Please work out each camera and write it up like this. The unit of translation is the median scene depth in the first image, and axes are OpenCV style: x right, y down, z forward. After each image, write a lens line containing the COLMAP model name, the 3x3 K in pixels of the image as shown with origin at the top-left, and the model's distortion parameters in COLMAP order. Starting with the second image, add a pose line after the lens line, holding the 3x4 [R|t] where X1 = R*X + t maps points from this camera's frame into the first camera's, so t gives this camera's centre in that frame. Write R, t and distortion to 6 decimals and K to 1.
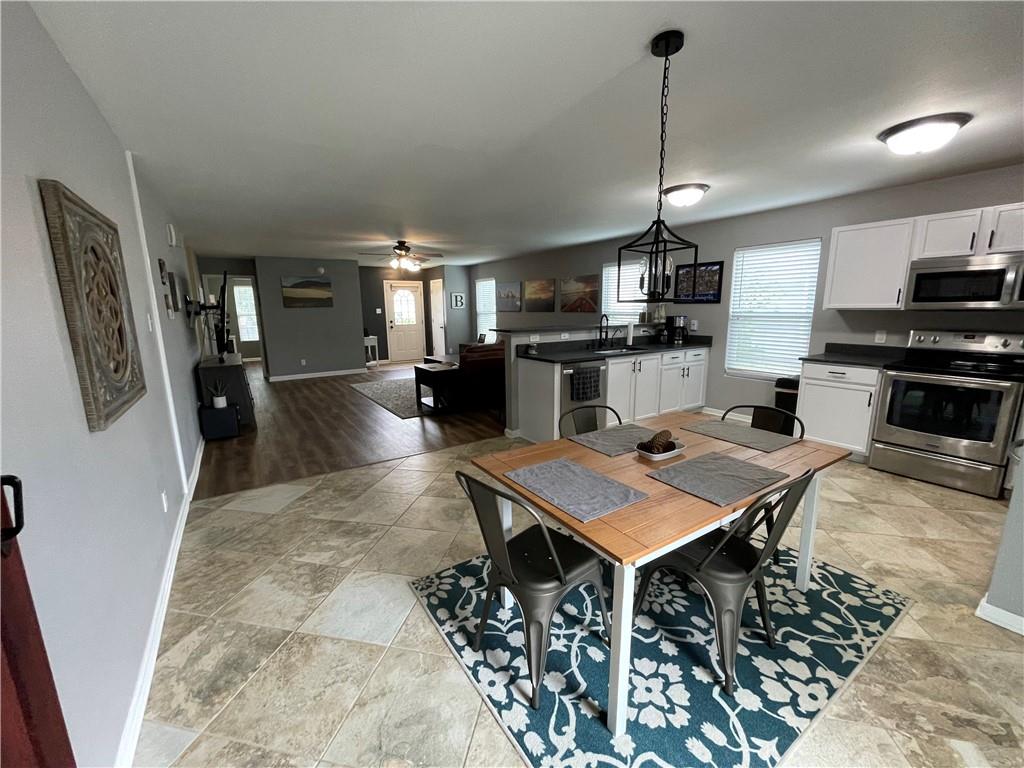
lens RADIAL K [[415.6, 0, 506.6], [0, 415.6, 386.6], [0, 0, 1]] dist [-0.000412, 0.000119]
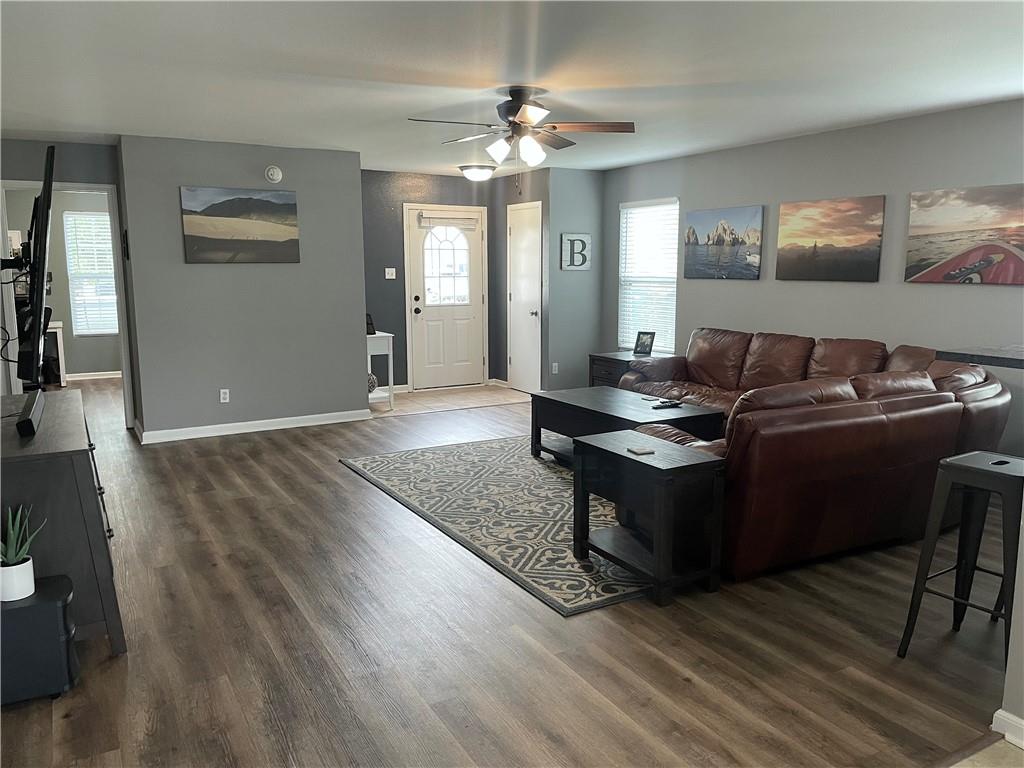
lens RADIAL K [[790.0, 0, 518.3], [0, 790.0, 378.4], [0, 0, 1]] dist [0.065520, -0.061689]
pose [[0.998298, 0.019237, -0.055057, -0.165603], [-0.021713, 0.998763, -0.044728, -0.049270], [0.054128, 0.045847, 0.997481, 0.243244]]
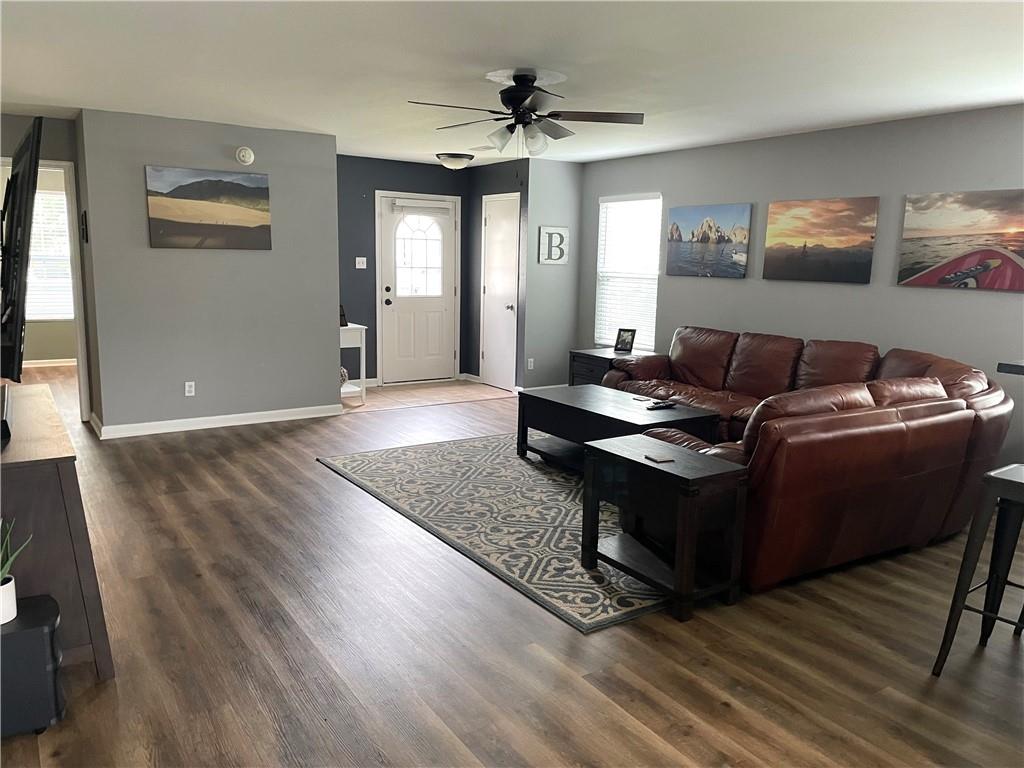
lens RADIAL K [[790.0, 0, 515.9], [0, 790.0, 381.0], [0, 0, 1]] dist [0.065520, -0.061689]
pose [[0.999403, 0.033760, 0.007398, -0.201056], [-0.033508, 0.998929, -0.031921, -0.055089], [-0.008468, 0.031654, 0.999463, 0.265147]]
